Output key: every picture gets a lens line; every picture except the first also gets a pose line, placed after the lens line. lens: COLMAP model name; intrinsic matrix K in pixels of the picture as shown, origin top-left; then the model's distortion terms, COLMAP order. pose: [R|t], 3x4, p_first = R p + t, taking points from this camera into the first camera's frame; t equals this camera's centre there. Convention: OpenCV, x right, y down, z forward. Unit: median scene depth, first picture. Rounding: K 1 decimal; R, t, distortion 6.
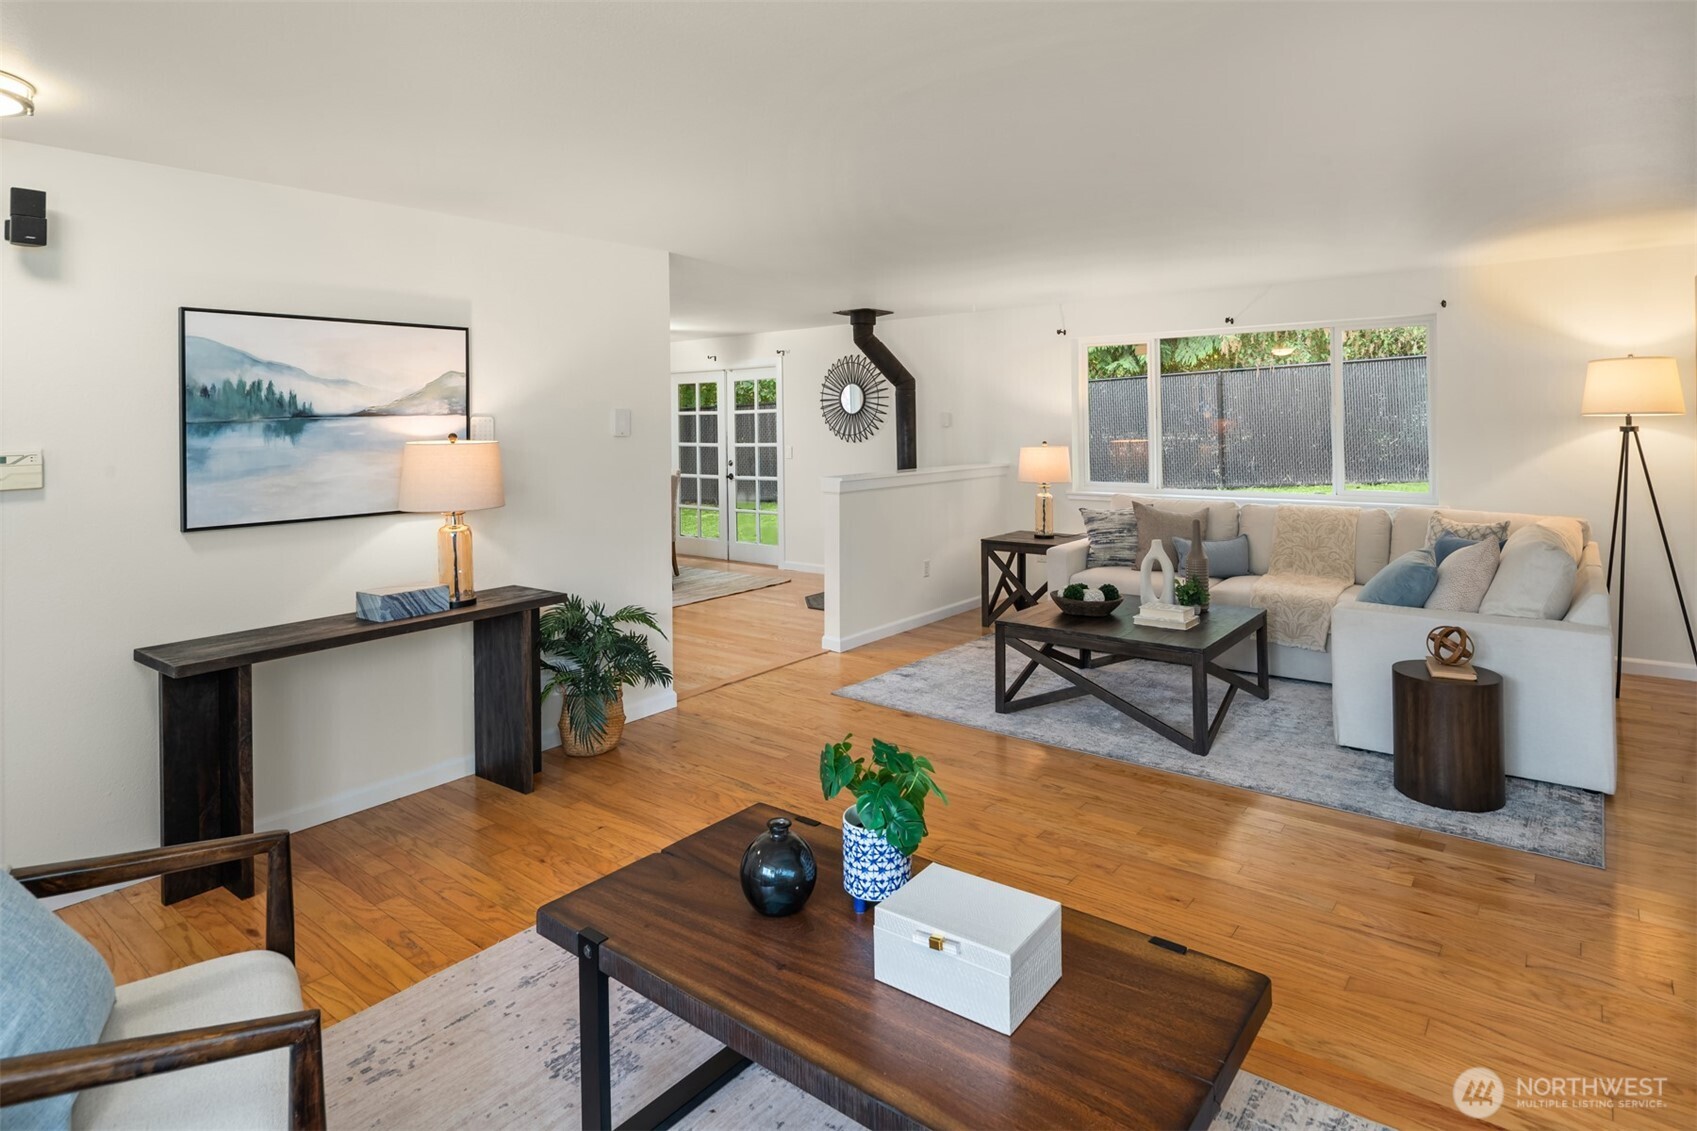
lens RADIAL K [[927.2, 0, 867.1], [0, 927.2, 432.8], [0, 0, 1]] dist [-0.014125, -0.000294]
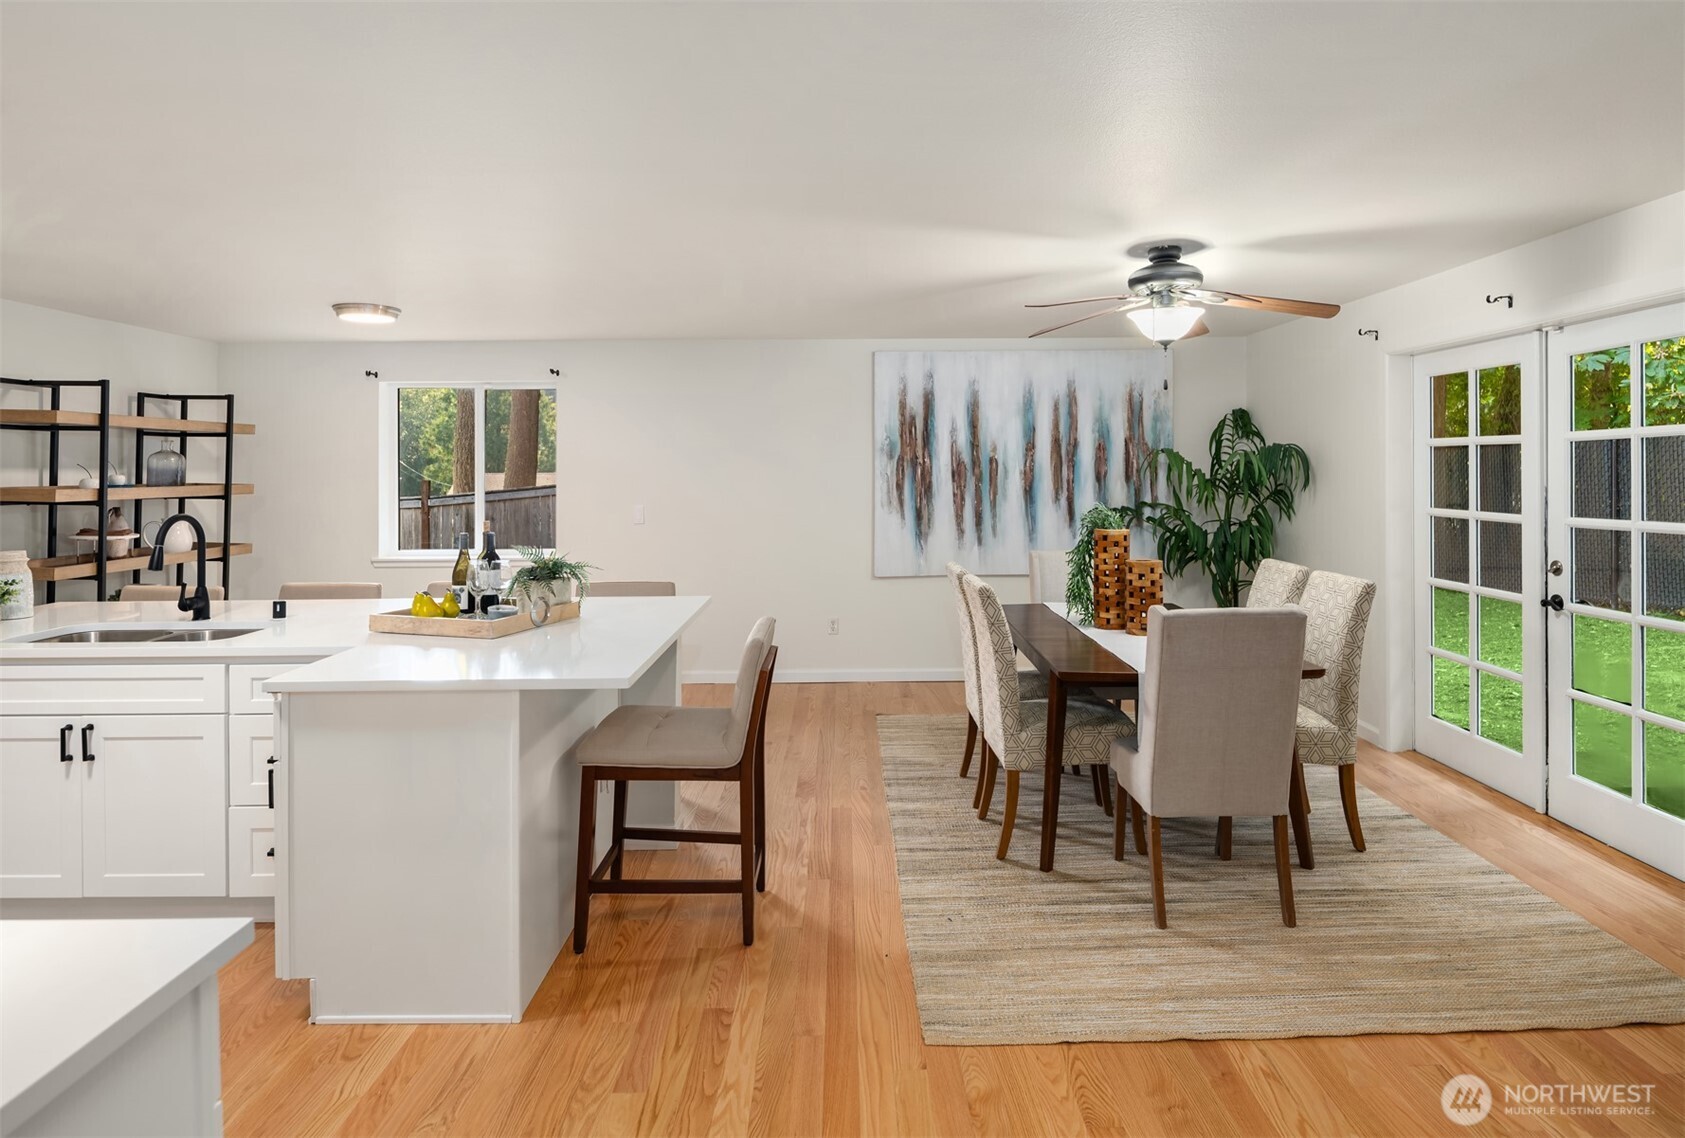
lens RADIAL K [[938.7, 0, 863.2], [0, 938.7, 468.8], [0, 0, 1]] dist [-0.003448, -0.001690]
pose [[0.634921, 0.006983, -0.772546, -0.043515], [-0.010160, 0.999948, 0.000688, -0.008953], [0.772511, 0.007413, 0.634959, 0.781152]]
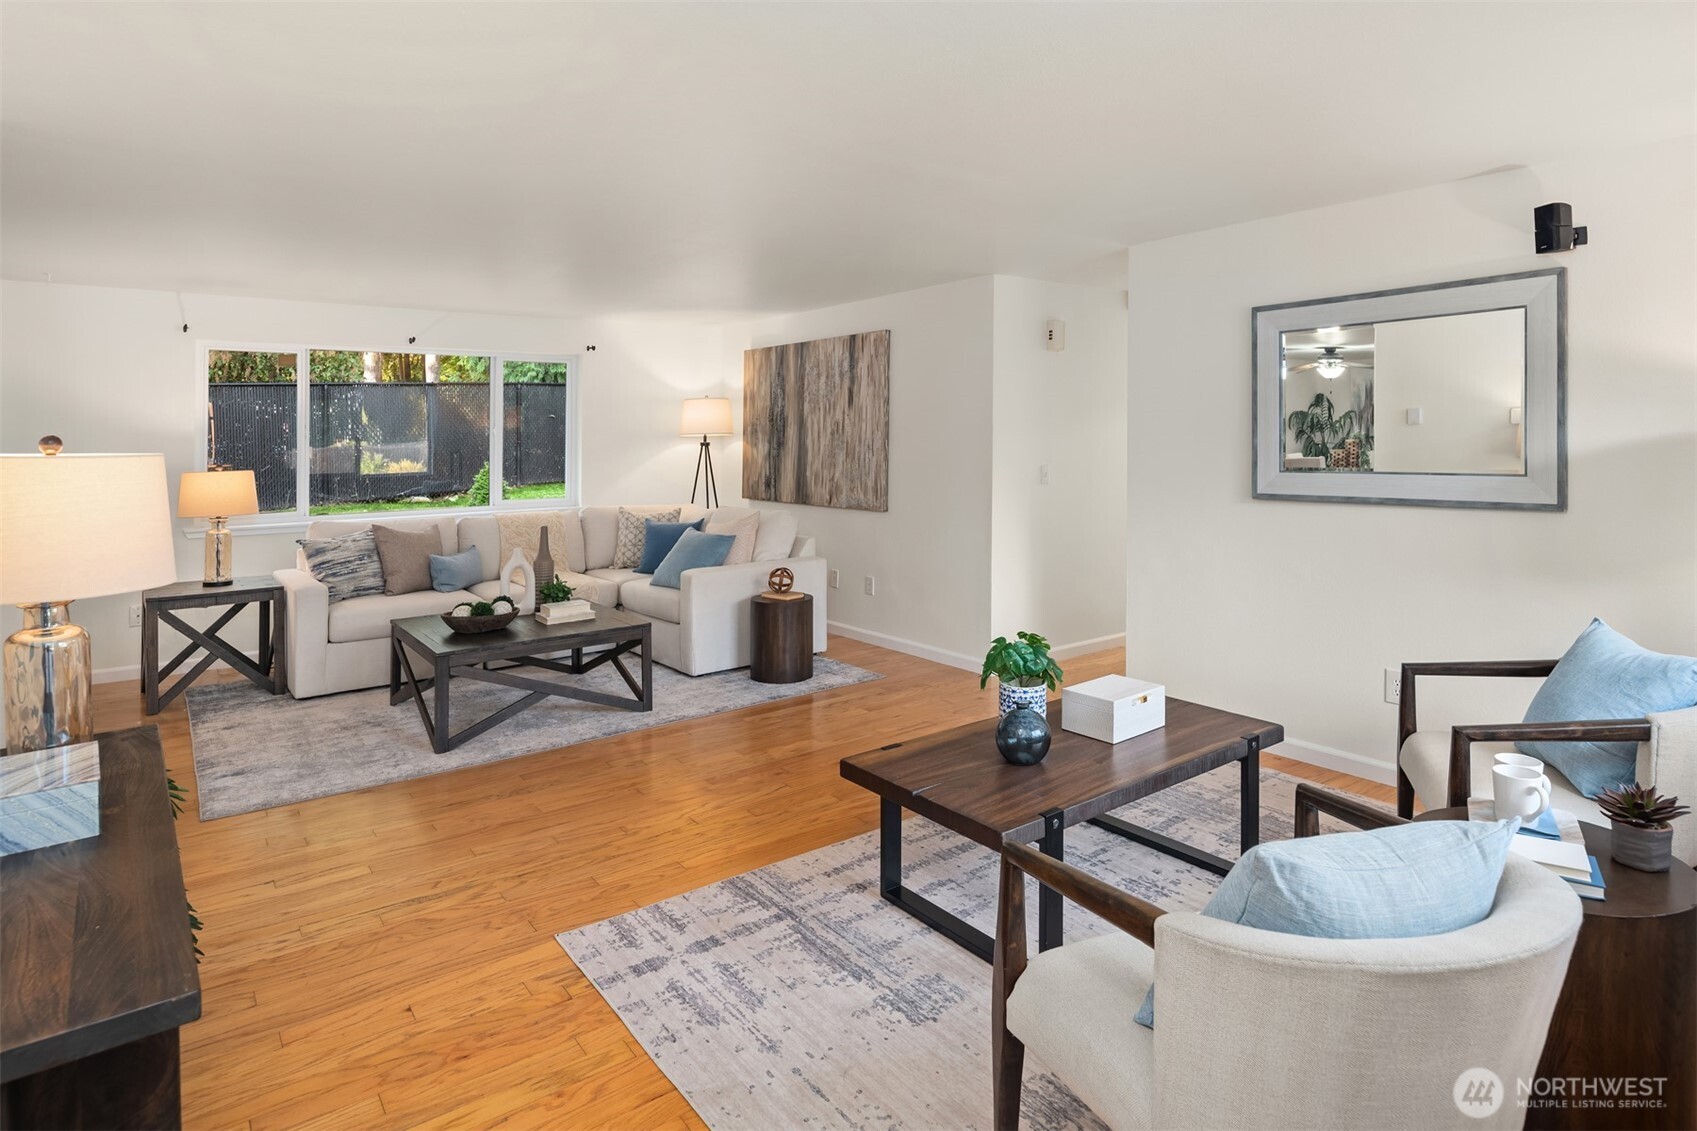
lens RADIAL K [[920.8, 0, 872.9], [0, 920.8, 468.5], [0, 0, 1]] dist [0.000704, -0.005627]
pose [[0.250612, -0.025344, 0.967756, -0.444126], [0.020036, 0.999579, 0.020989, 0.007043], [-0.967880, 0.014130, 0.251015, 0.249921]]
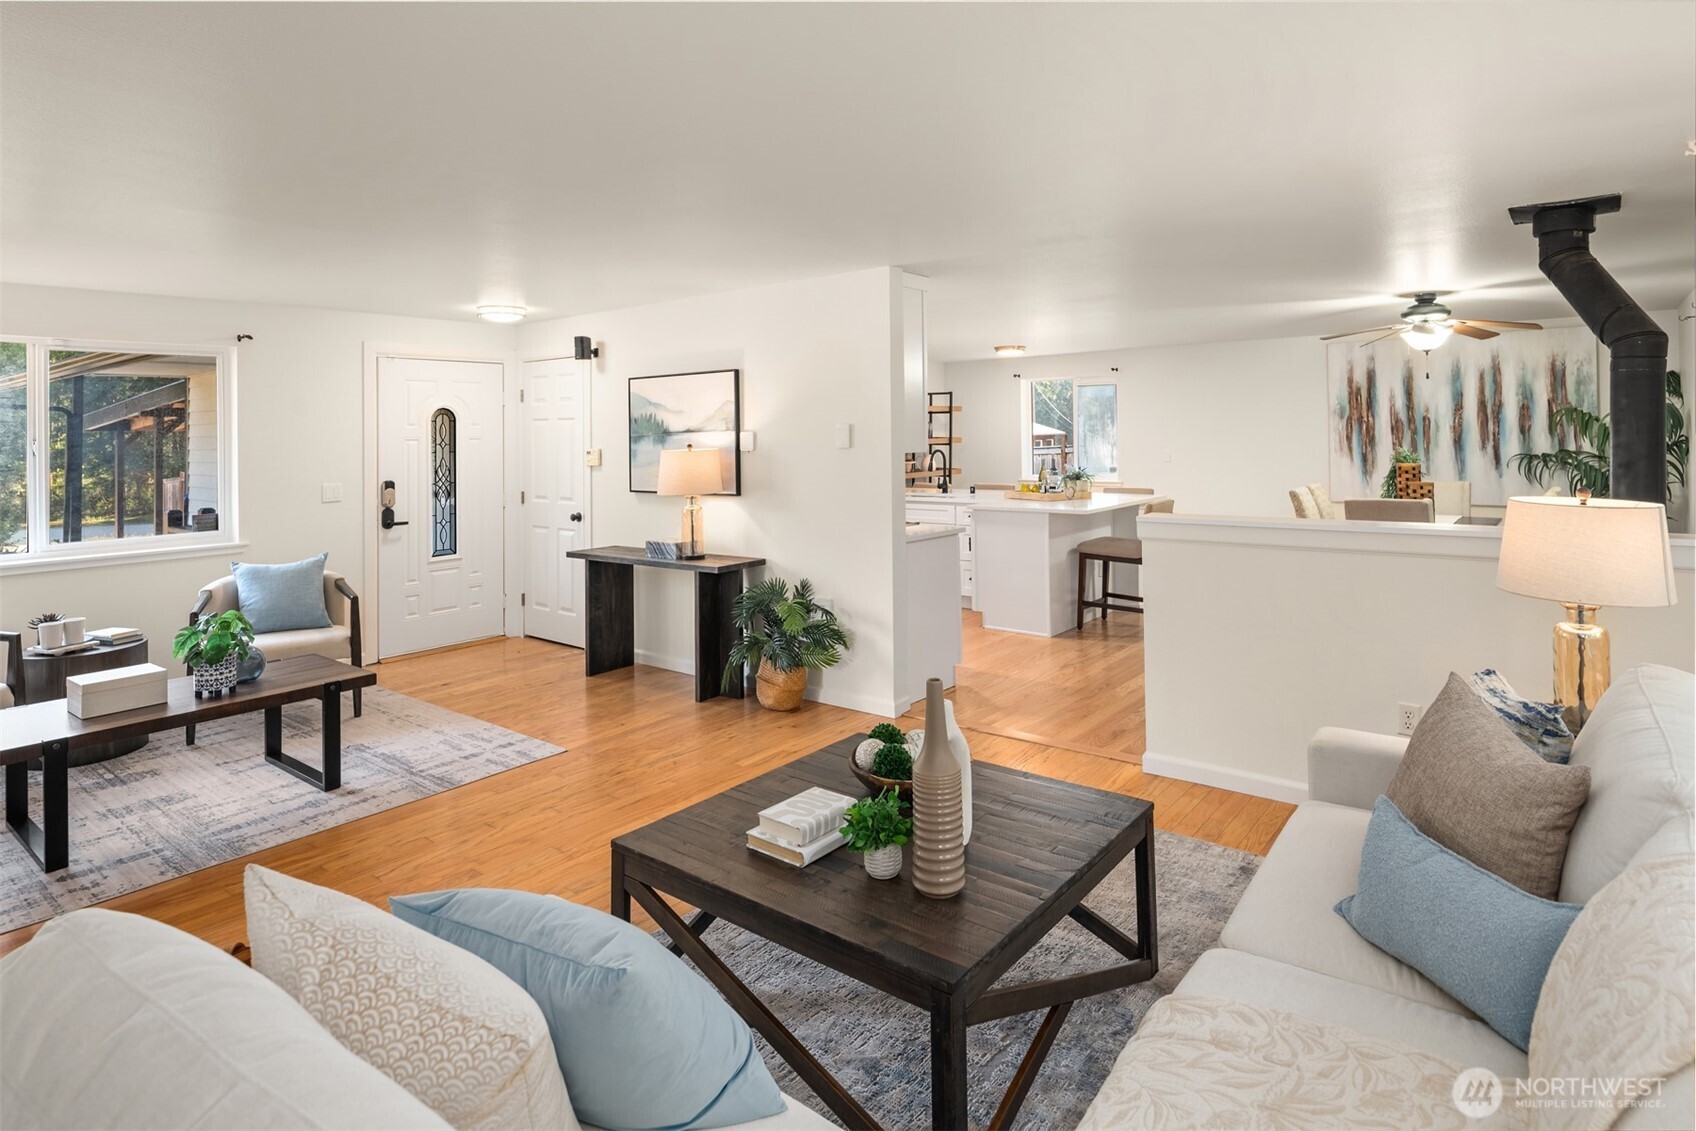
lens RADIAL K [[929.5, 0, 845.2], [0, 929.5, 409.7], [0, 0, 1]] dist [0.001595, 0.000087]
pose [[-0.010702, -0.011046, -0.999882, 0.593505], [0.006003, 0.999920, -0.011111, -0.020894], [0.999925, -0.006121, -0.010635, 0.705514]]
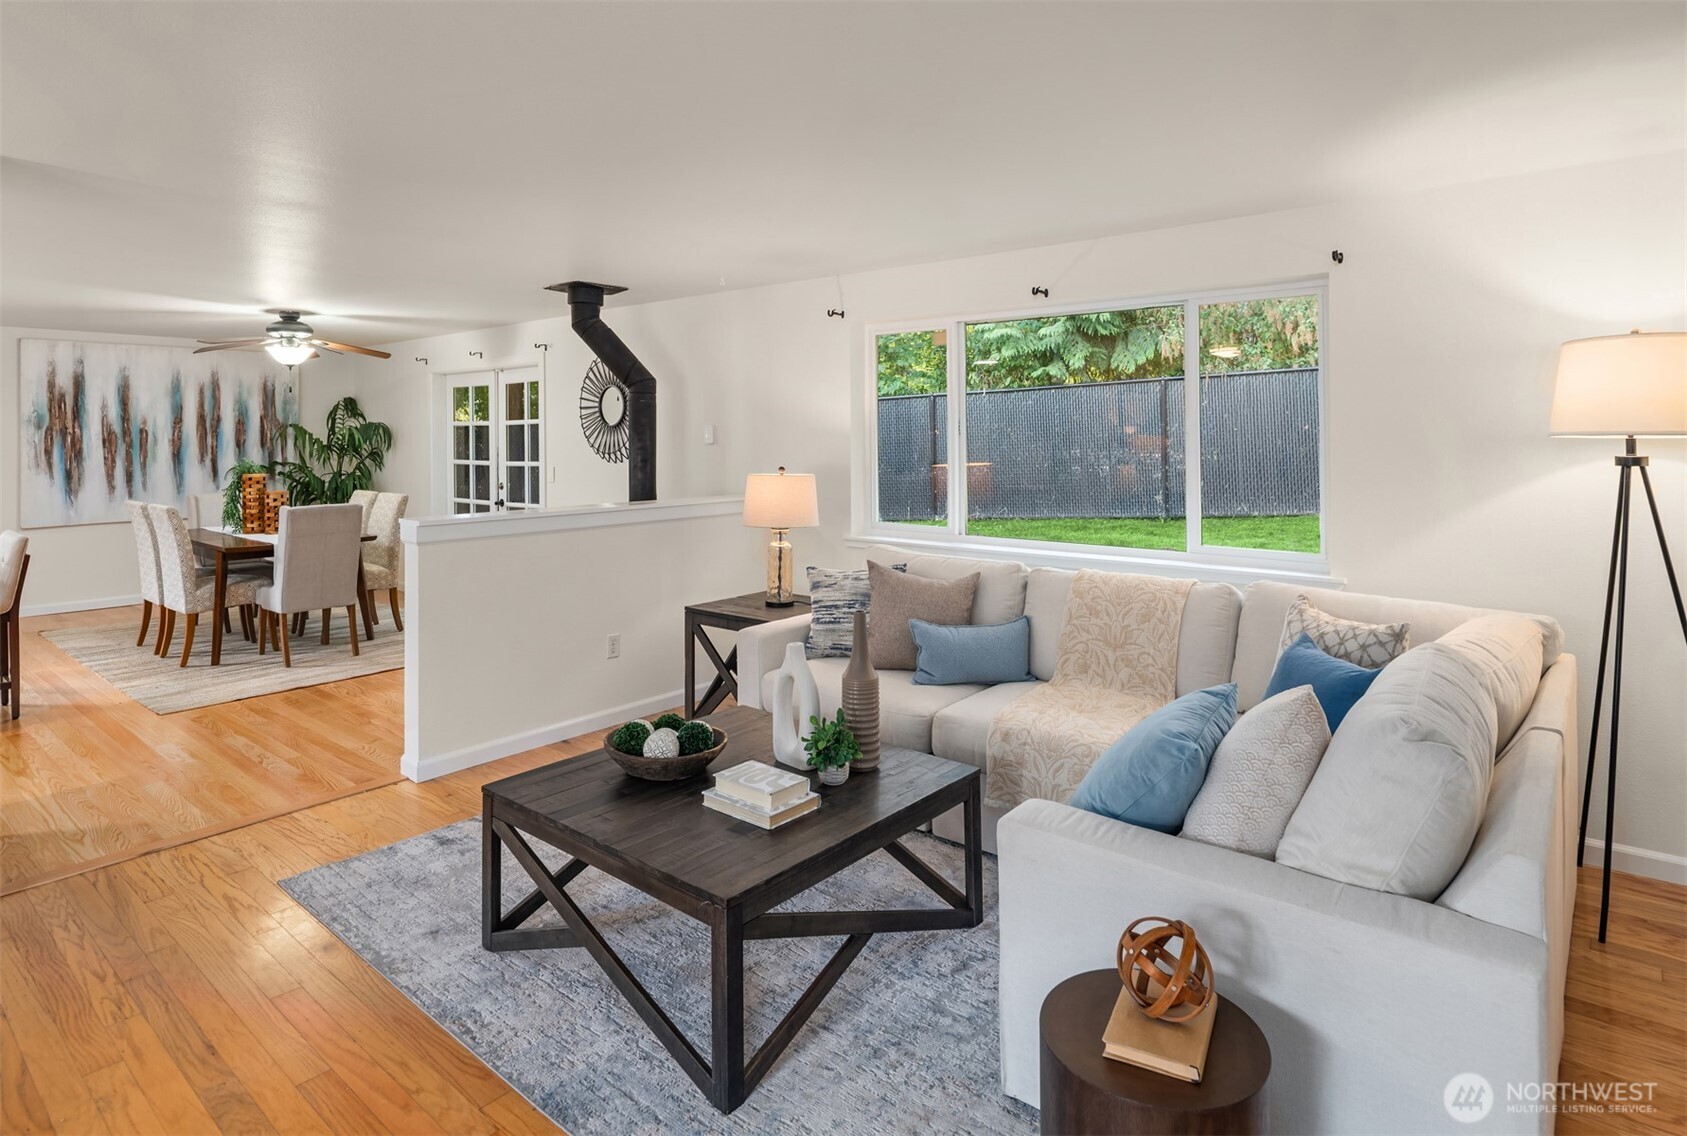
lens RADIAL K [[931.3, 0, 859.9], [0, 931.3, 444.4], [0, 0, 1]] dist [-0.005157, -0.002153]
pose [[0.999534, 0.008994, -0.029181, 0.273267], [-0.009053, 0.999957, -0.001887, -0.006827], [0.029163, 0.002151, 0.999572, 0.305211]]
